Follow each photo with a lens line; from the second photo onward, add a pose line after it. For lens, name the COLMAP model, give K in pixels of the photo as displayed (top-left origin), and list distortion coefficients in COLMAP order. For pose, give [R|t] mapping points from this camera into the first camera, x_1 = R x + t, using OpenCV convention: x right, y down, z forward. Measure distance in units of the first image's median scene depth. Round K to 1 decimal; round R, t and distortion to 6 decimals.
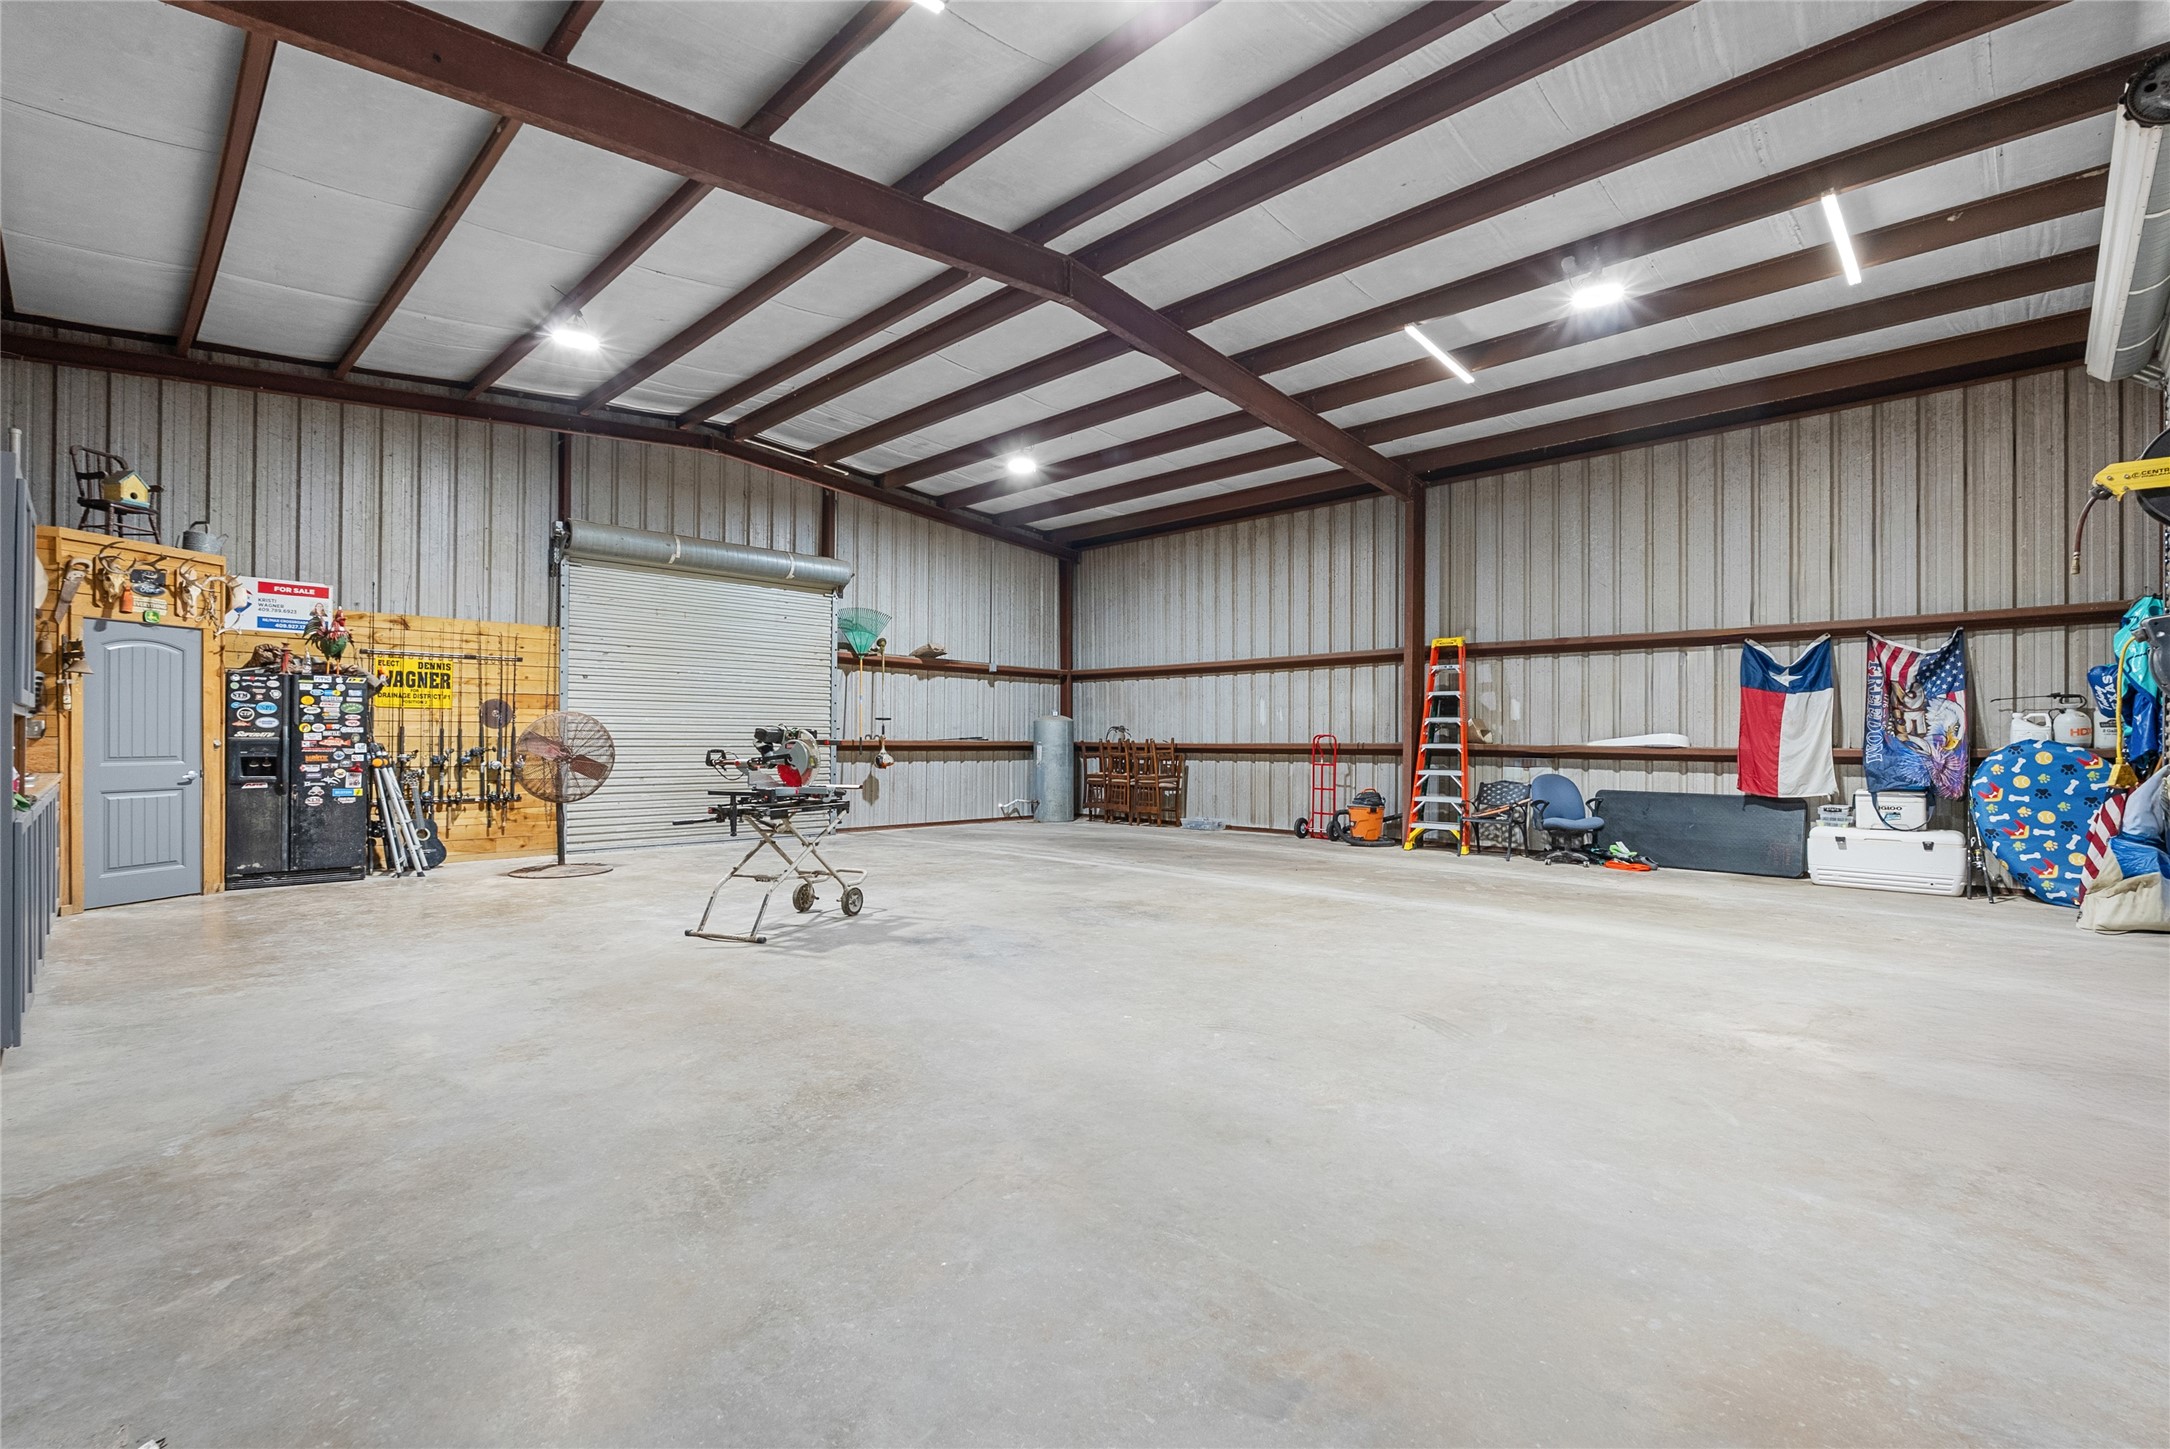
lens RADIAL K [[961.0, 0, 1089.6], [0, 961.0, 726.6], [0, 0, 1]] dist [-0.002417, -0.000682]
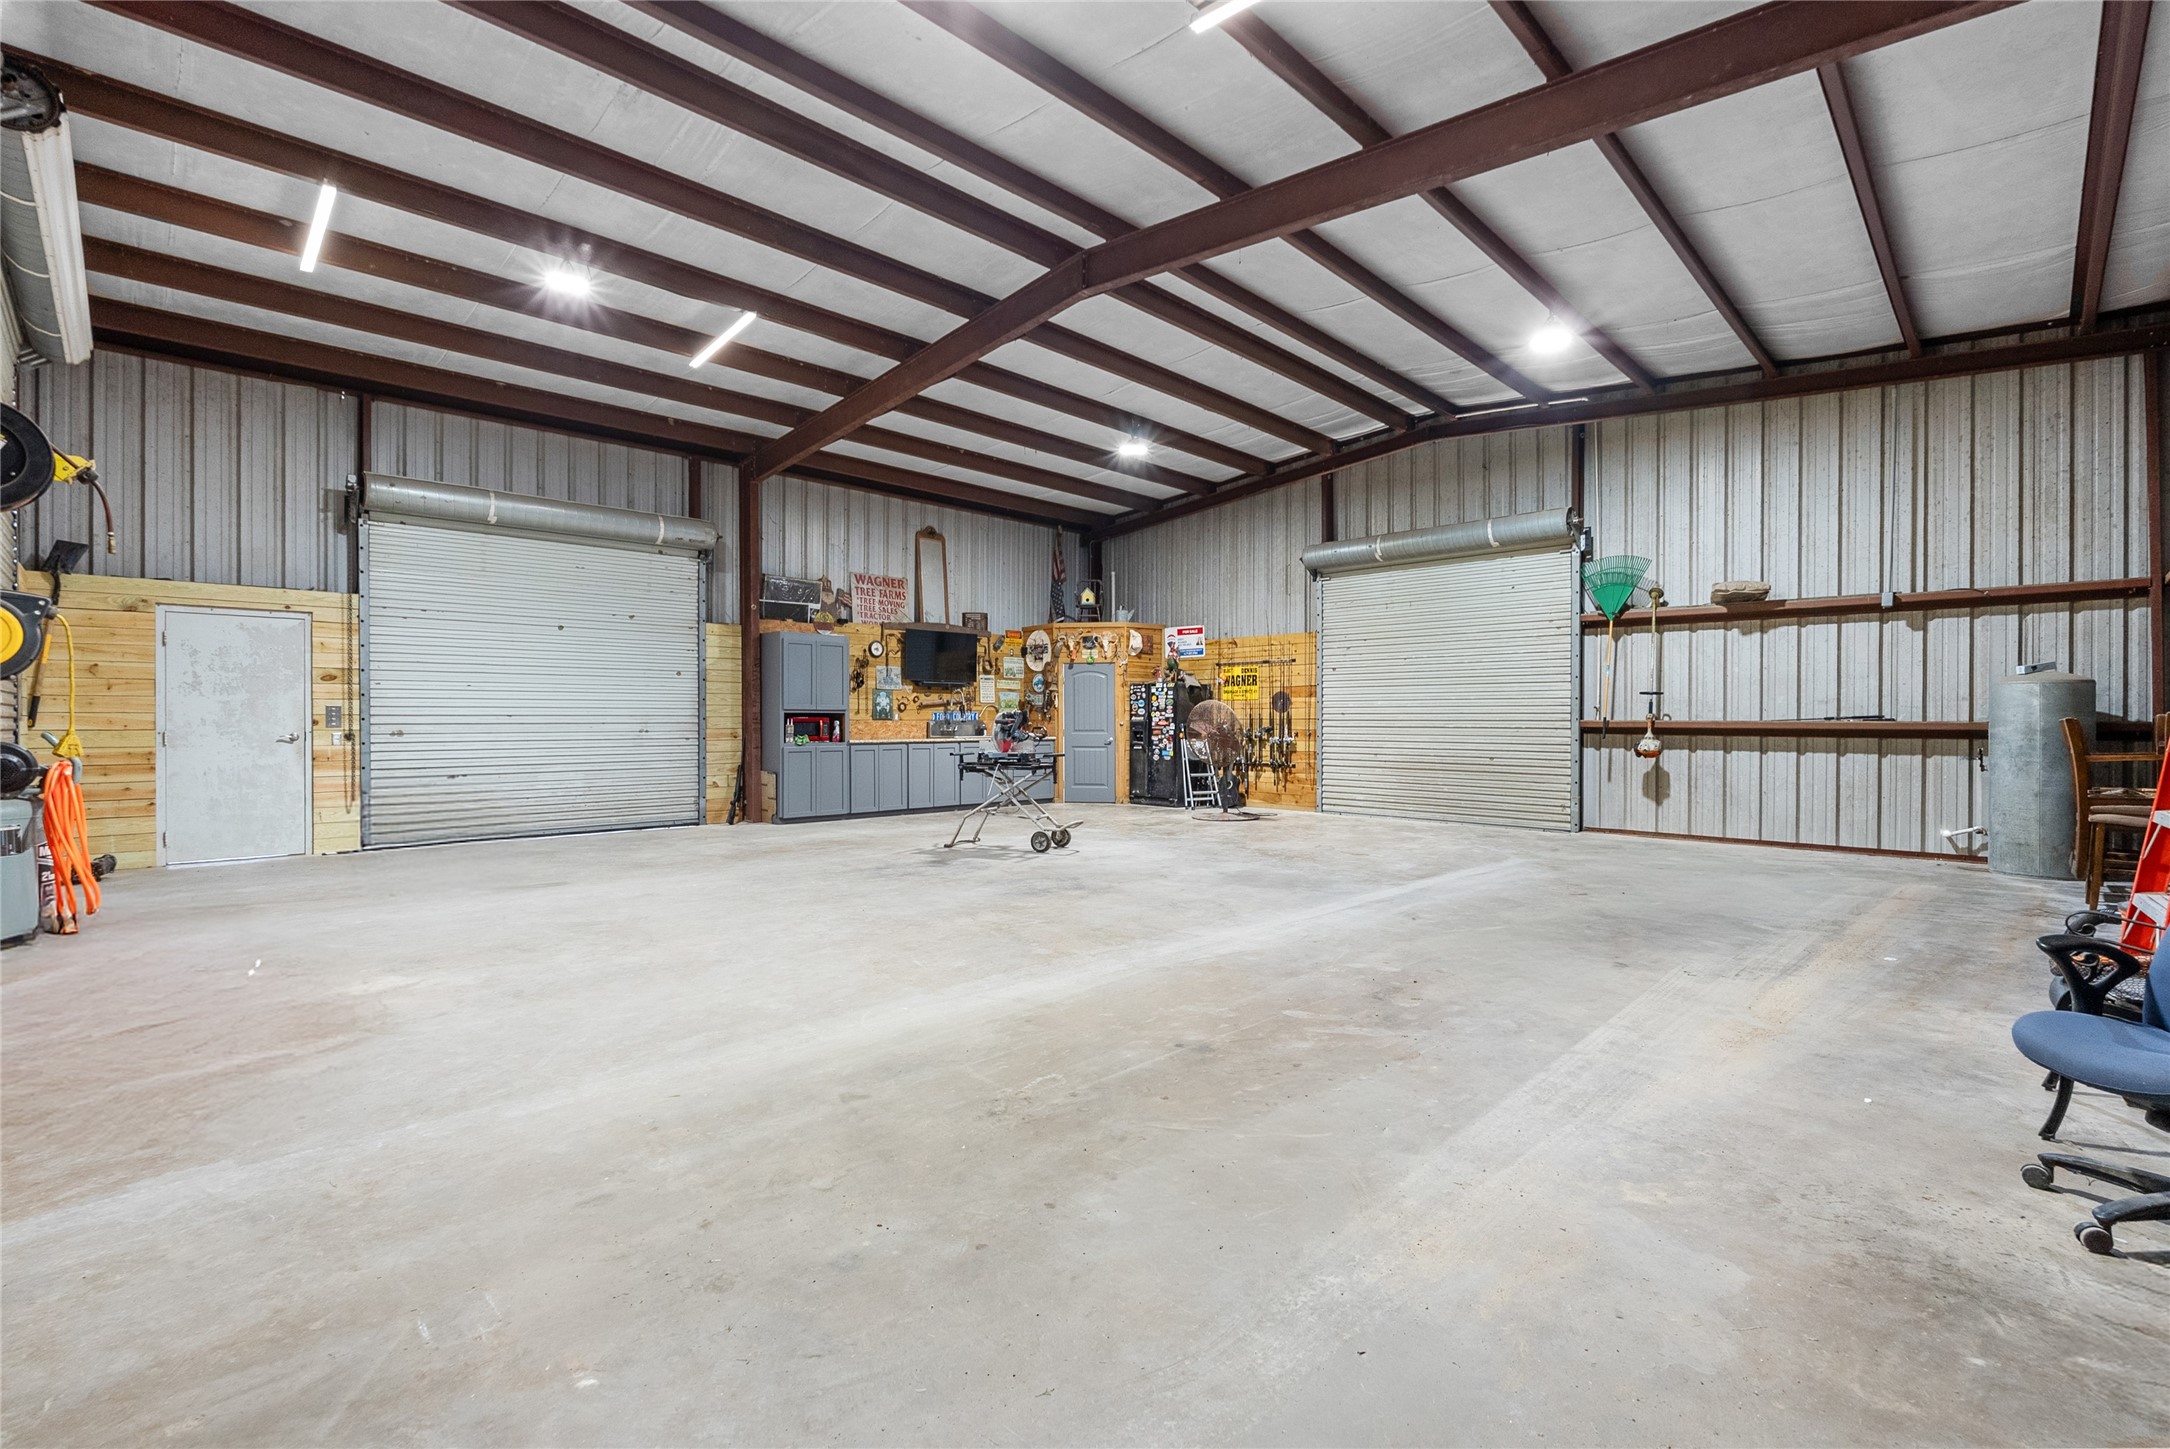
lens RADIAL K [[958.1, 0, 1085.0], [0, 958.1, 724.5], [0, 0, 1]] dist [-0.008744, 0.001214]
pose [[-0.012305, -0.002341, -0.999922, 0.740104], [0.010590, 0.999941, -0.002471, 0.018664], [0.999868, -0.010620, -0.012279, 0.742354]]
